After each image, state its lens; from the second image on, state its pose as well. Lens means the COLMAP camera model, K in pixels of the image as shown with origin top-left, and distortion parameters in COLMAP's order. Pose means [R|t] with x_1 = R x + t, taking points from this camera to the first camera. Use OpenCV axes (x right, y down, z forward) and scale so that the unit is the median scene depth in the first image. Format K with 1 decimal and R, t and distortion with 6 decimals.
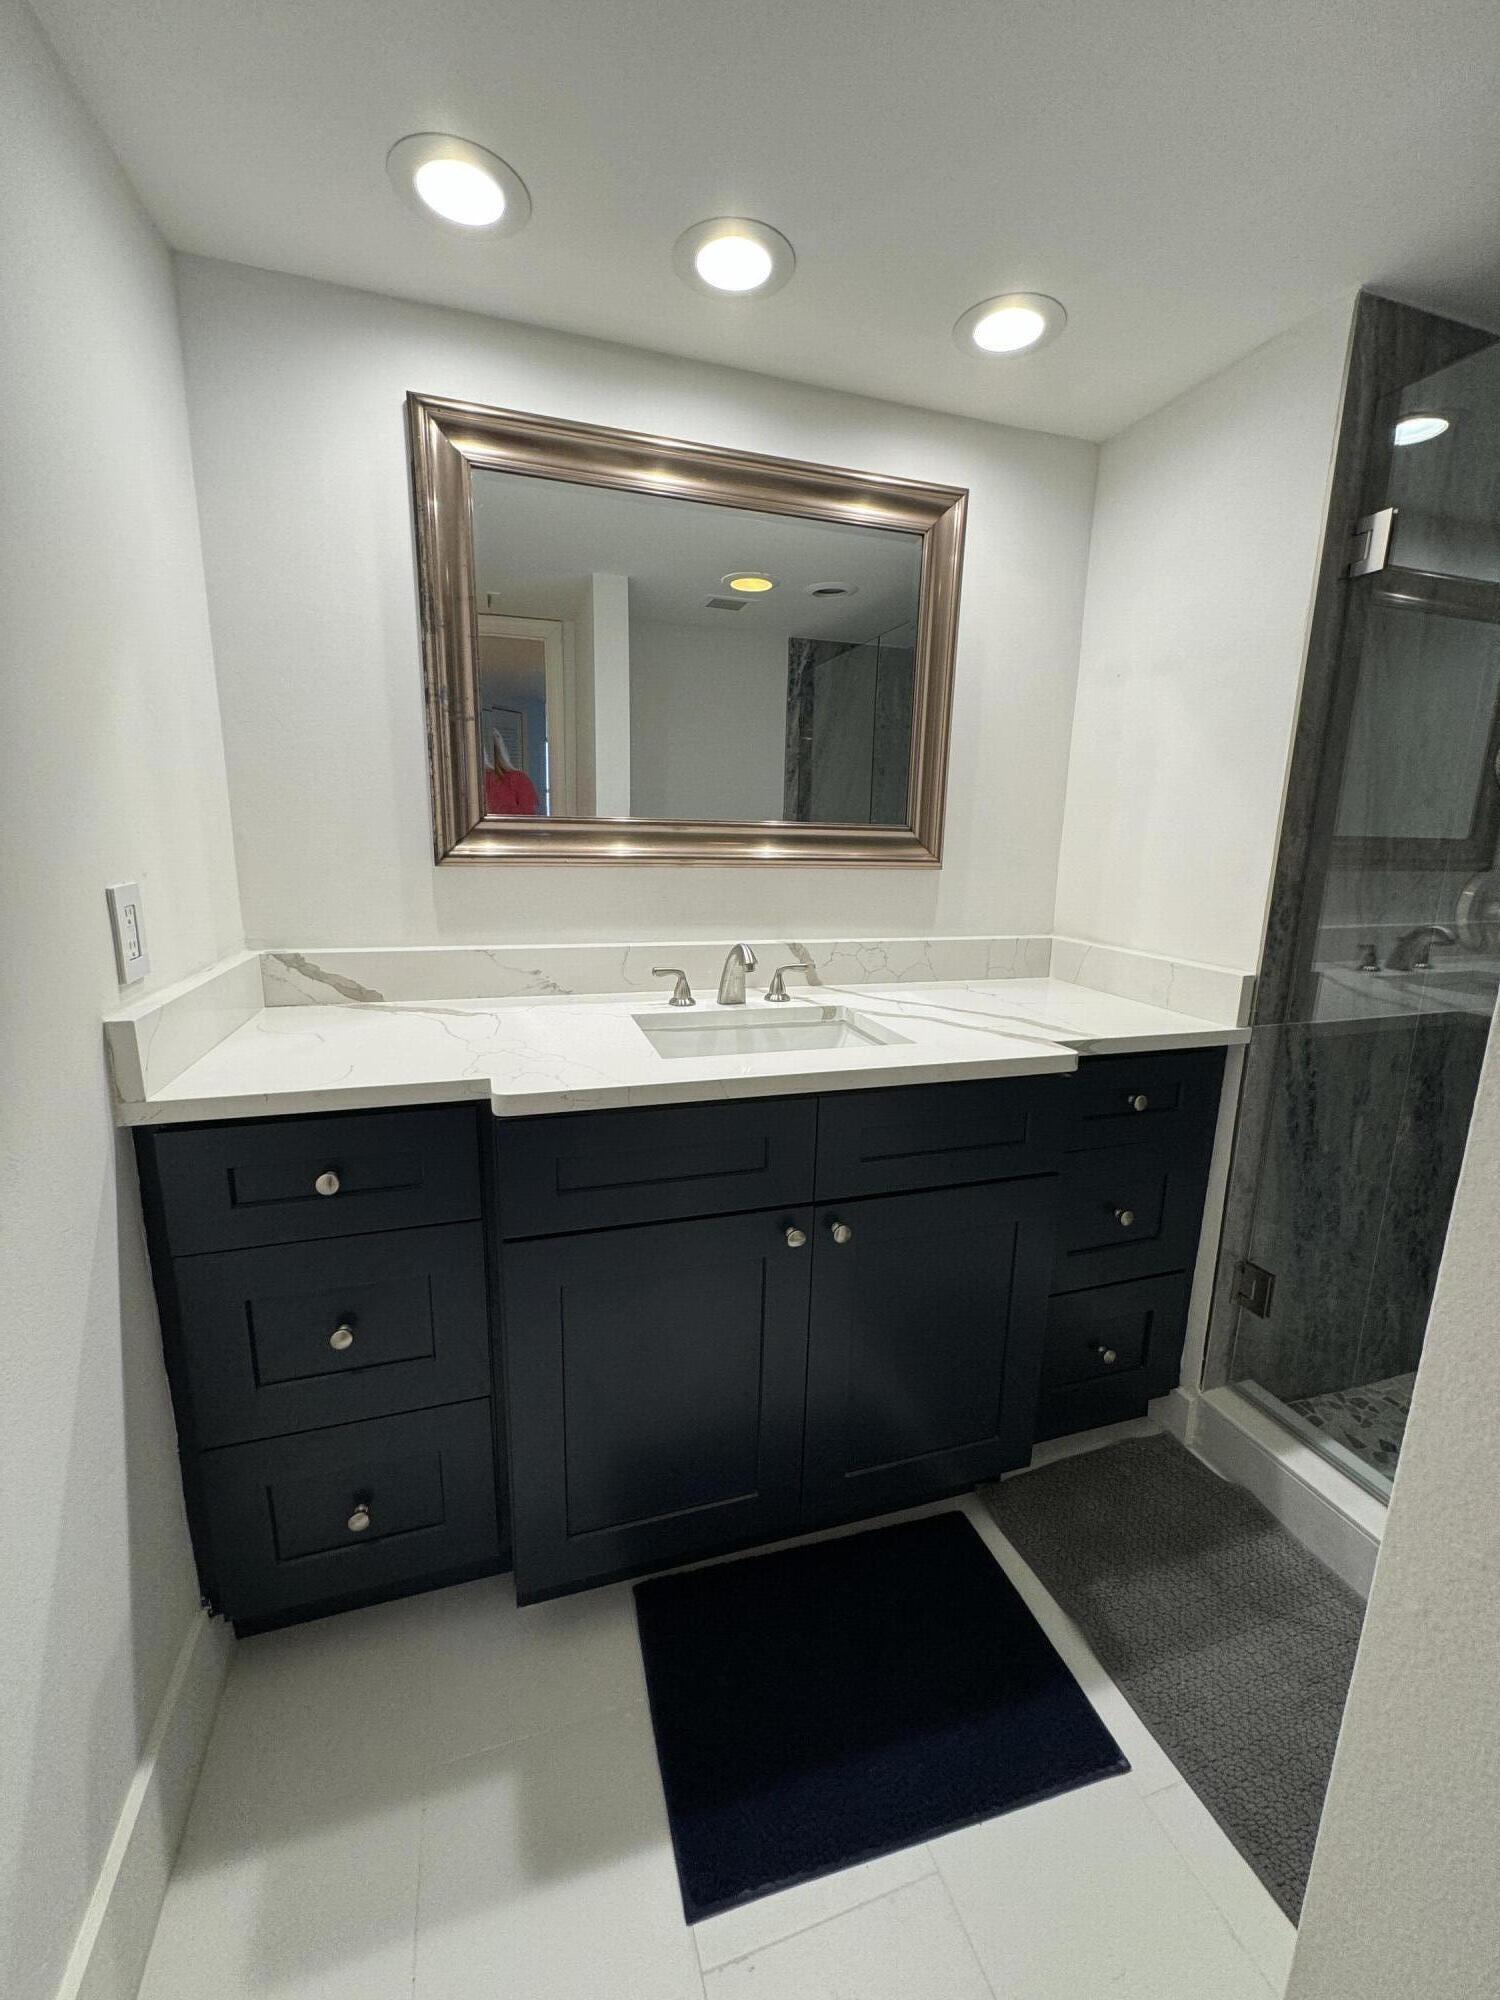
lens RADIAL K [[799.1, 0, 748.0], [0, 799.1, 991.8], [0, 0, 1]] dist [0.001595, 0.000195]
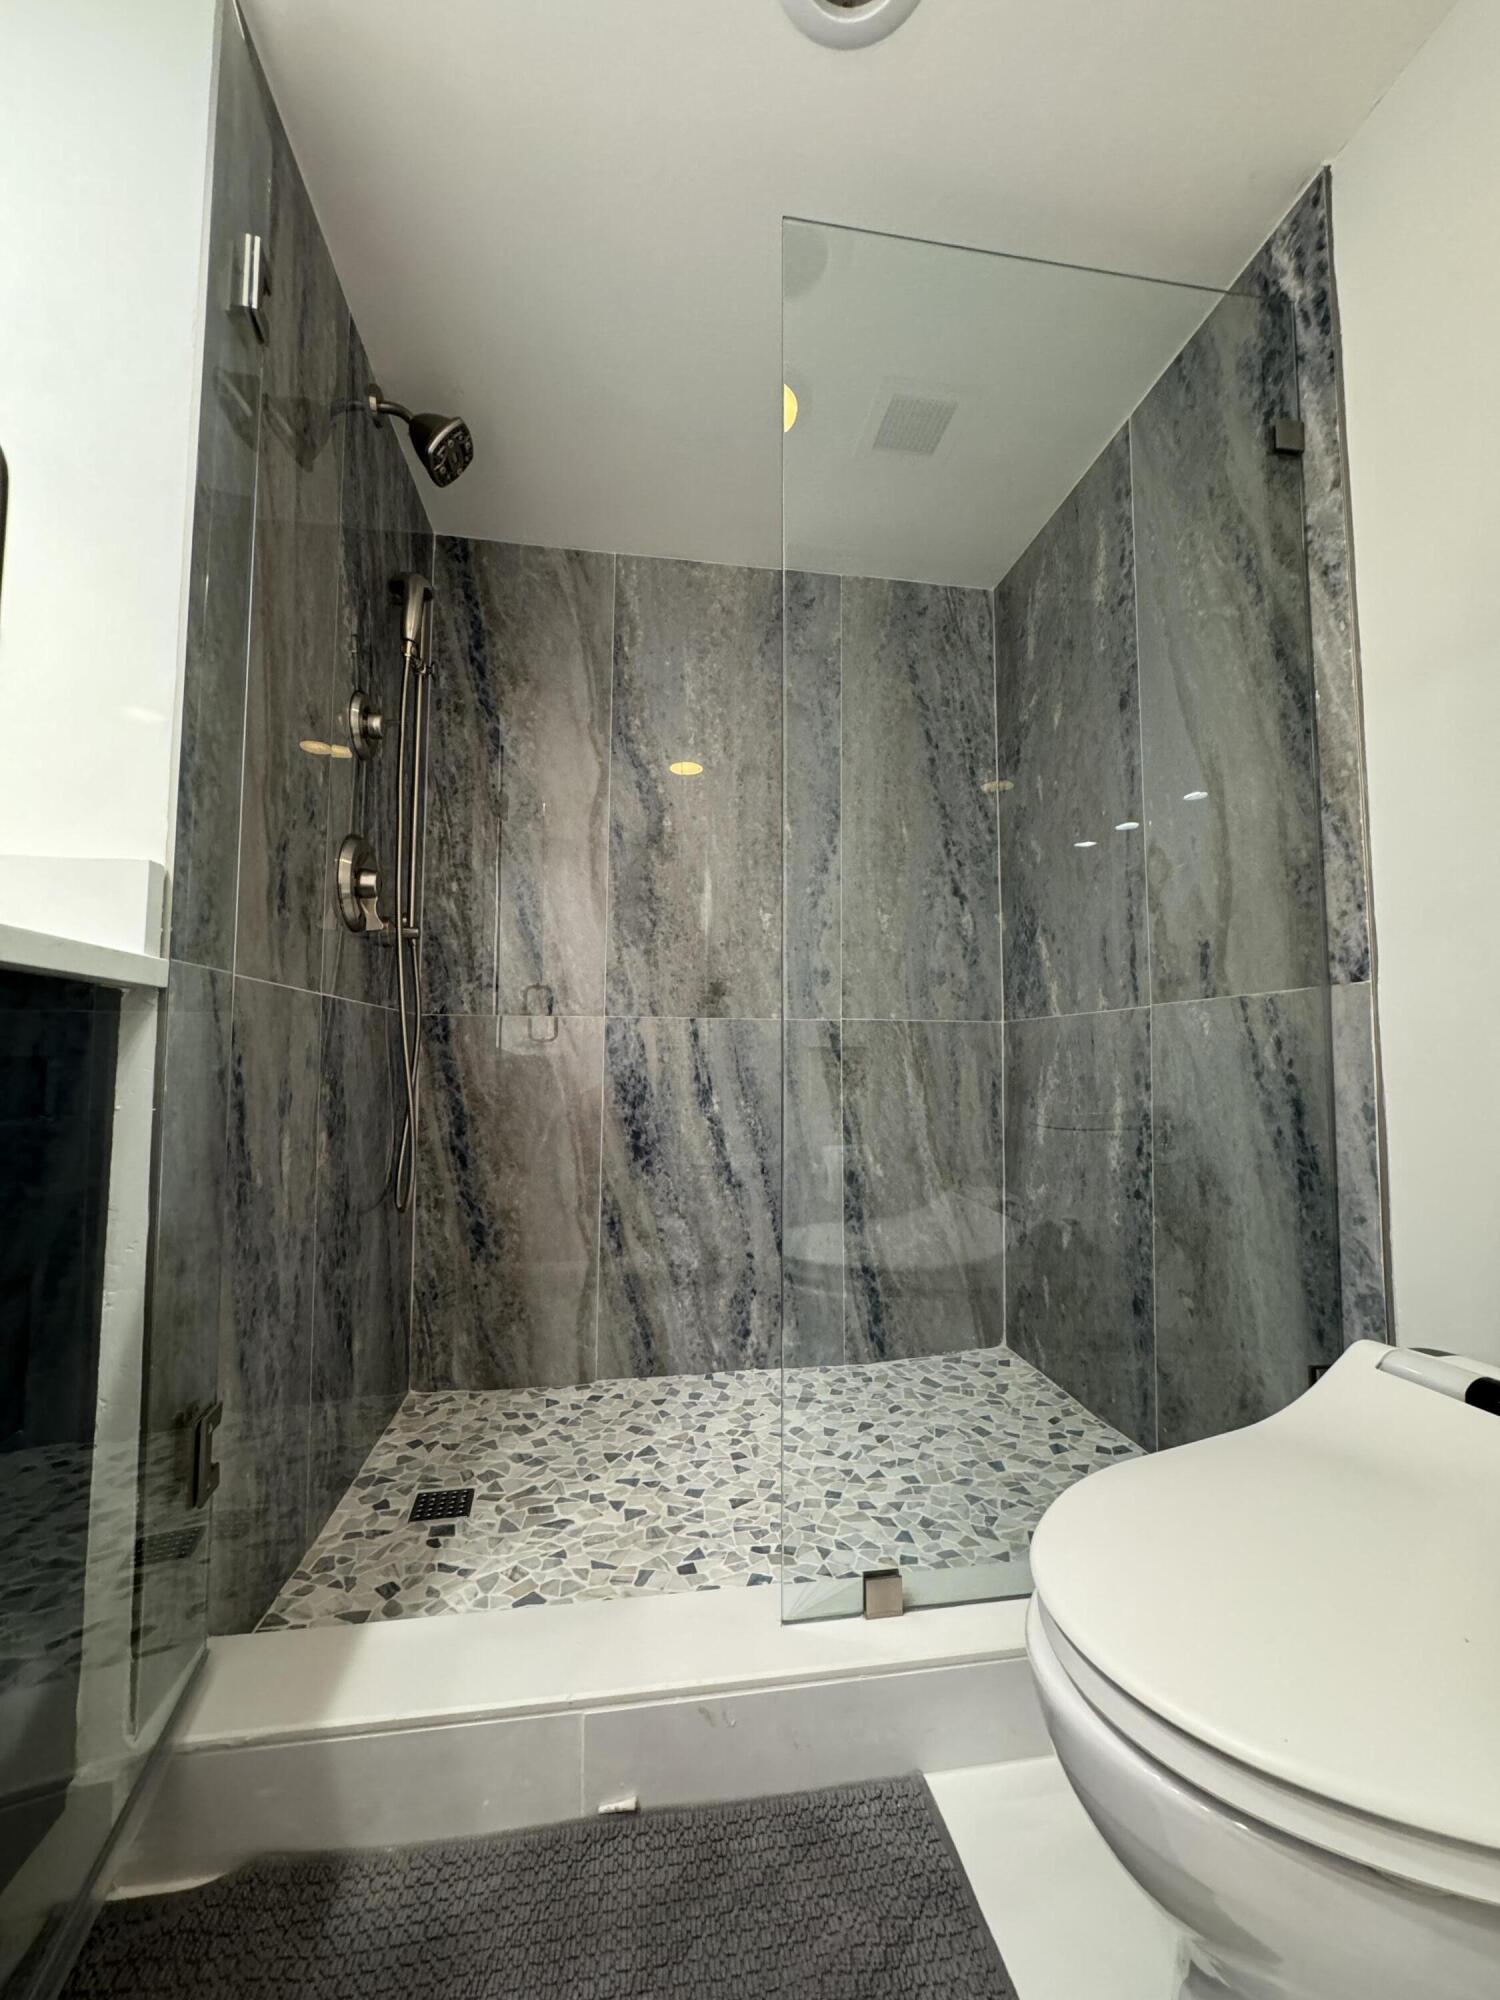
lens RADIAL K [[799.1, 0, 748.0], [0, 799.1, 991.8], [0, 0, 1]] dist [0.001595, 0.000195]
pose [[0.152075, 0.059772, 0.986560, 0.136911], [0.196255, 0.976468, -0.089412, 0.195665], [-0.968688, 0.207214, 0.136766, 0.527311]]
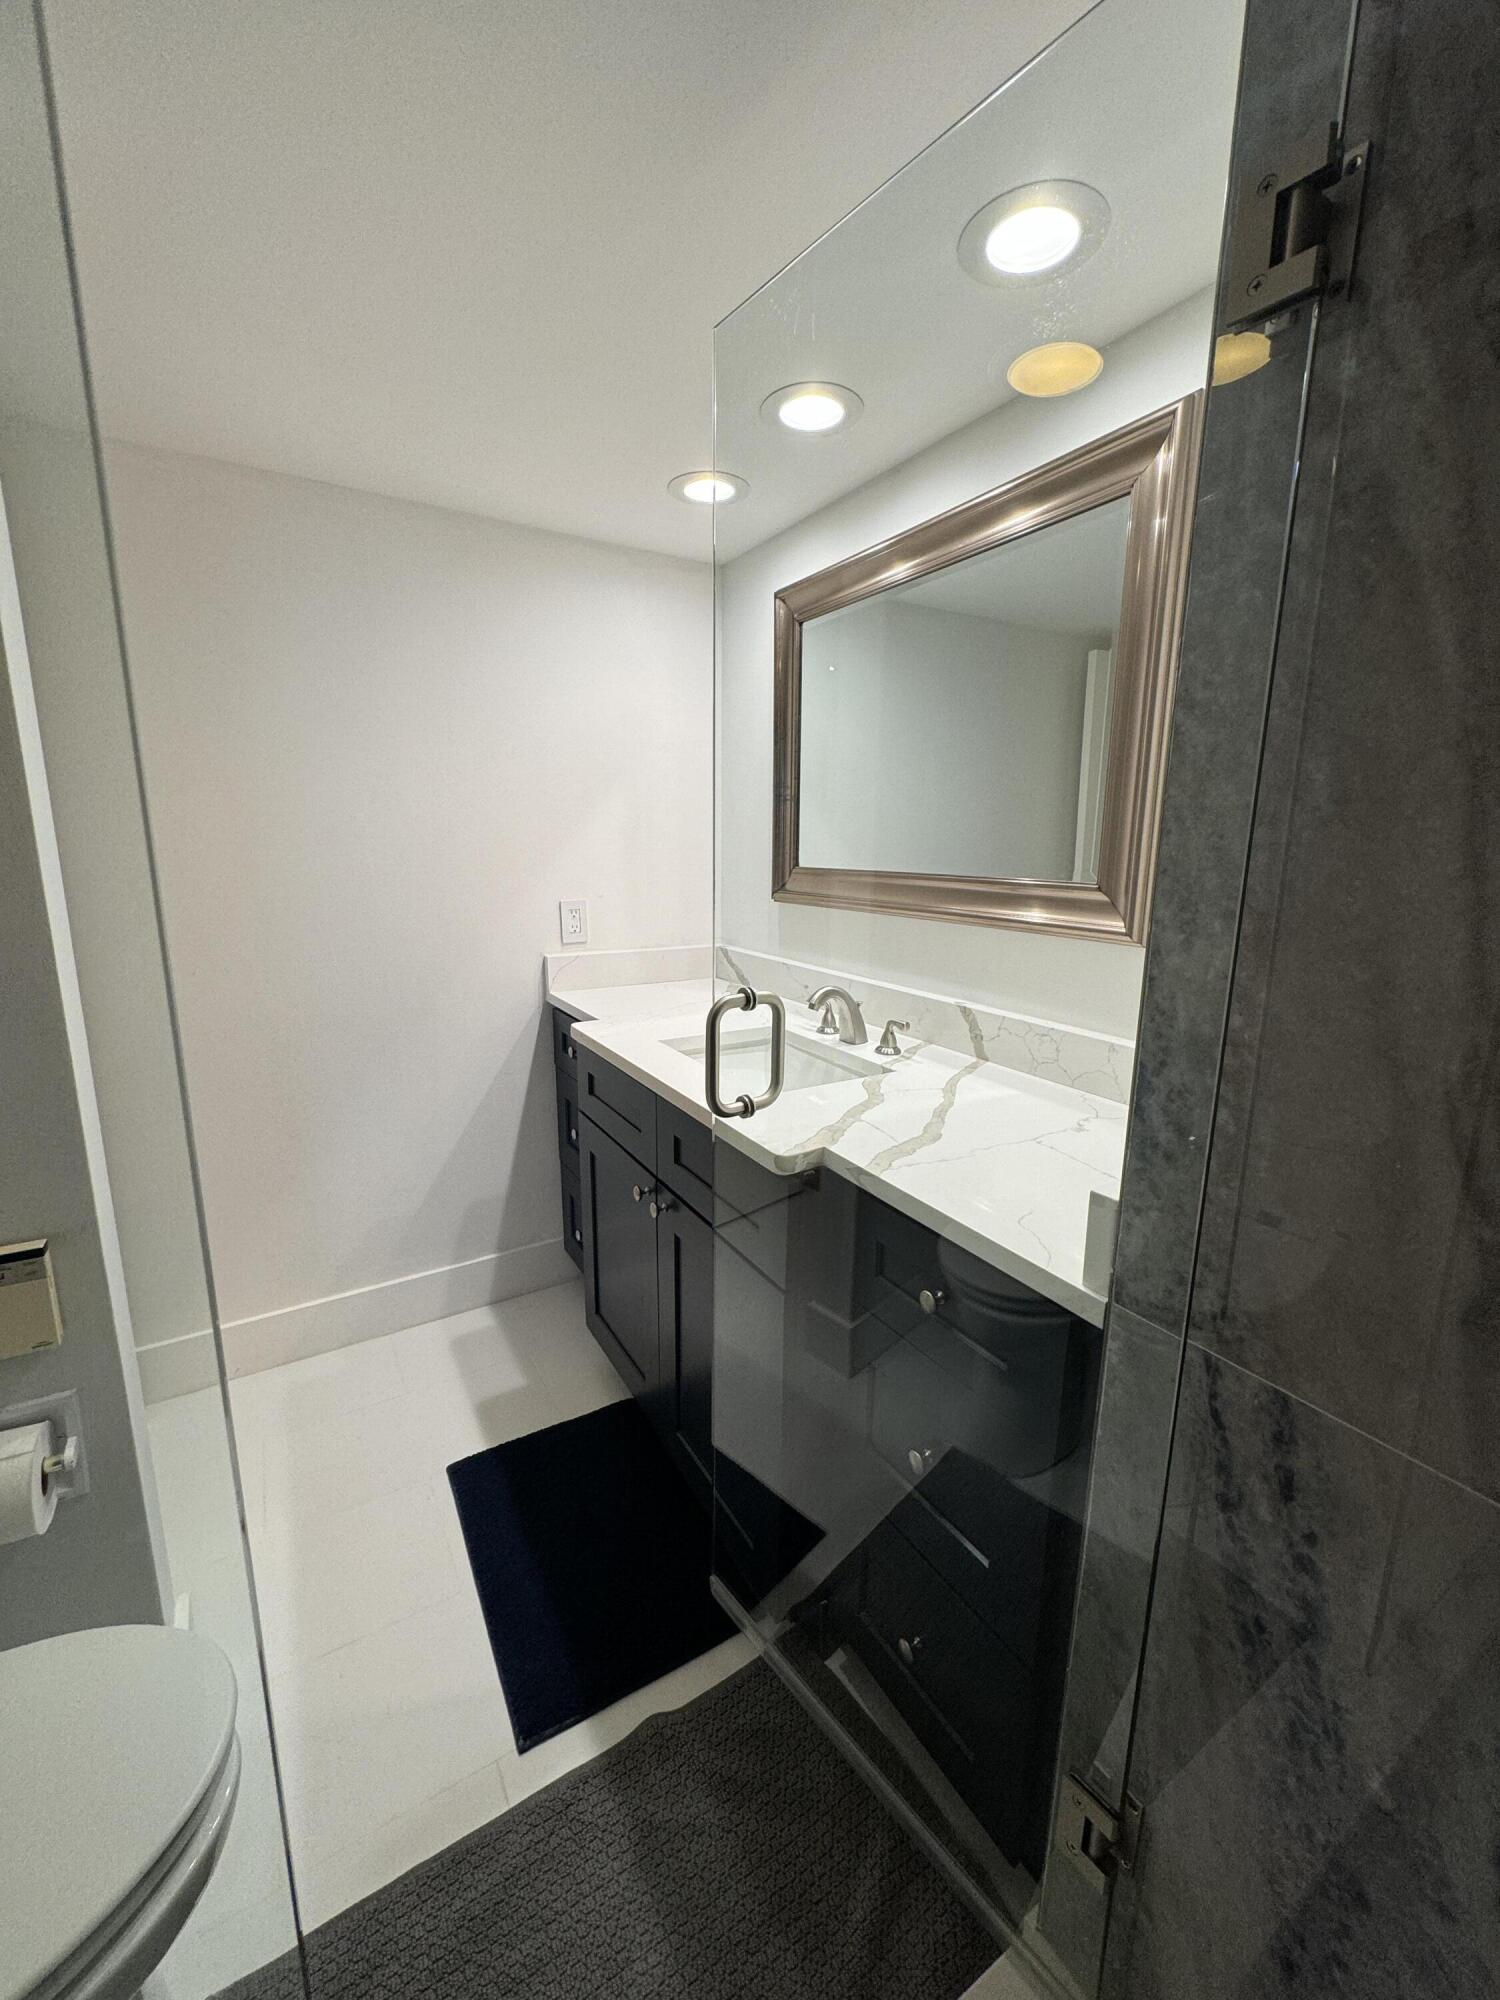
lens RADIAL K [[799.1, 0, 748.0], [0, 799.1, 991.8], [0, 0, 1]] dist [0.001595, 0.000195]
pose [[0.225499, 0.161439, -0.960775, 1.025197], [-0.192208, 0.974164, 0.118576, -0.161056], [0.955095, 0.157930, 0.250703, 0.617205]]
